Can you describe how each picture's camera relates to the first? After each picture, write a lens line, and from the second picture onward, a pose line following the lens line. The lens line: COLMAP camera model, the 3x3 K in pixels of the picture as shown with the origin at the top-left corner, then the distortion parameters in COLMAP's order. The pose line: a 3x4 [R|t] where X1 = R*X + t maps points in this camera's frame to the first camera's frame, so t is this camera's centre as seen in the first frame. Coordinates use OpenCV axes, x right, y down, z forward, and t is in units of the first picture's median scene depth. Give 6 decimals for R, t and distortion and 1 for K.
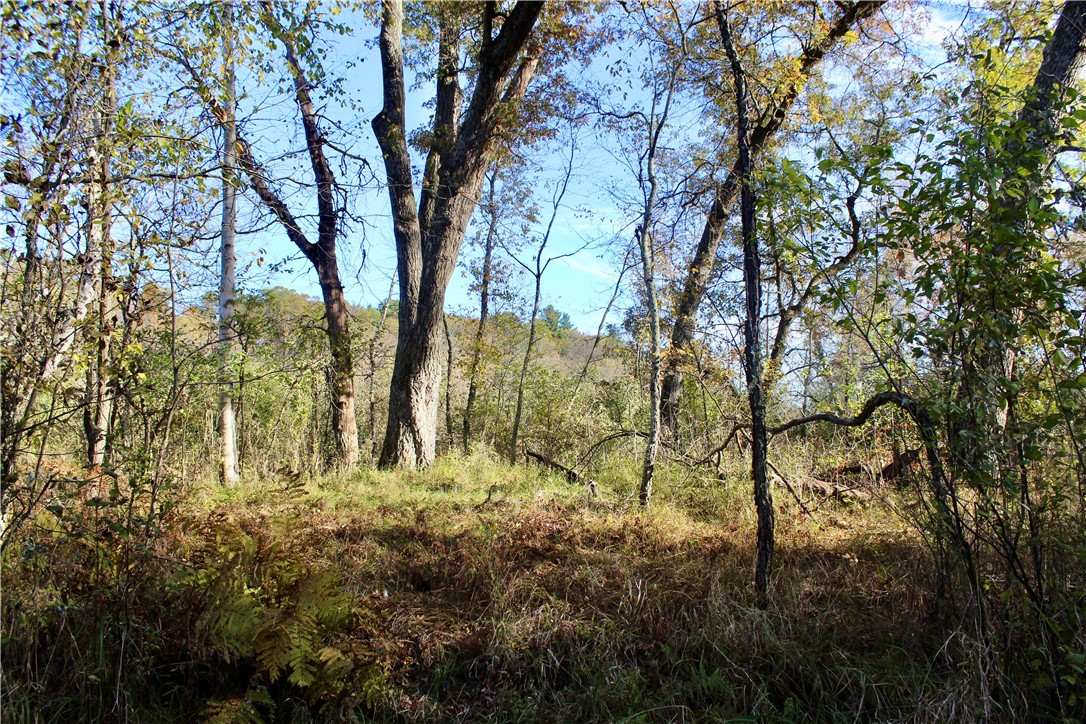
lens RADIAL K [[914.5, 0, 543.0], [0, 914.5, 362.0], [0, 0, 1]] dist [-0.158491, 0.158760]
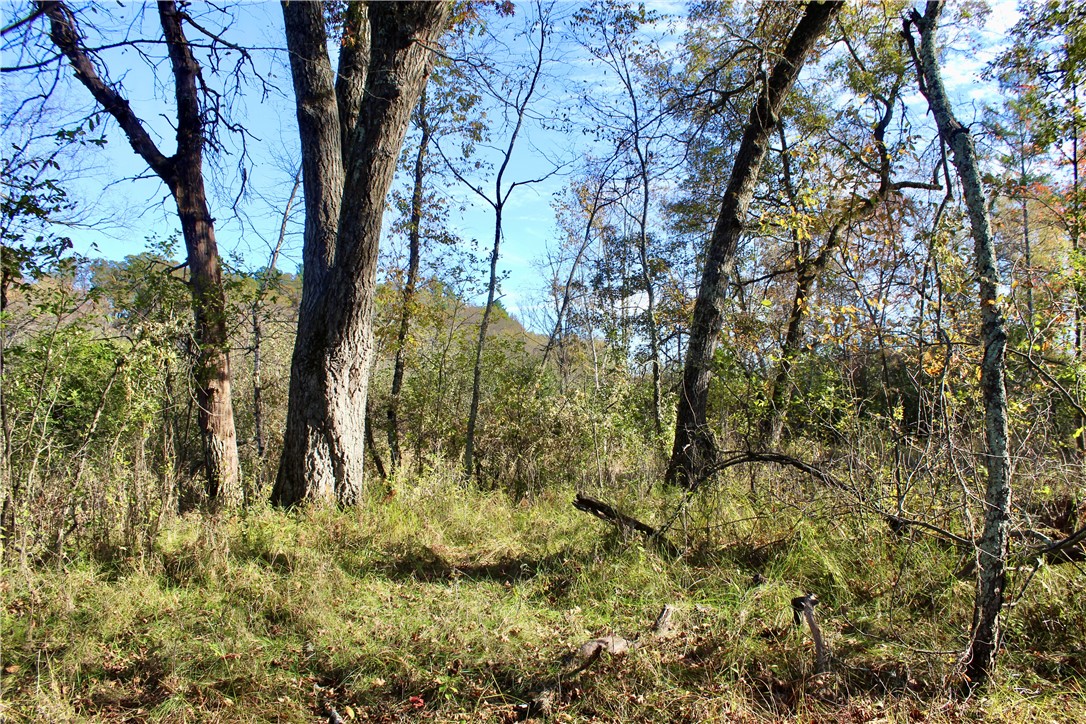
lens RADIAL K [[914.5, 0, 543.0], [0, 914.5, 362.0], [0, 0, 1]] dist [-0.158491, 0.158760]
pose [[0.991315, -0.001989, 0.131495, -0.062848], [-0.002105, 0.999518, 0.030983, 0.003138], [-0.131493, -0.030990, 0.990833, 0.295120]]
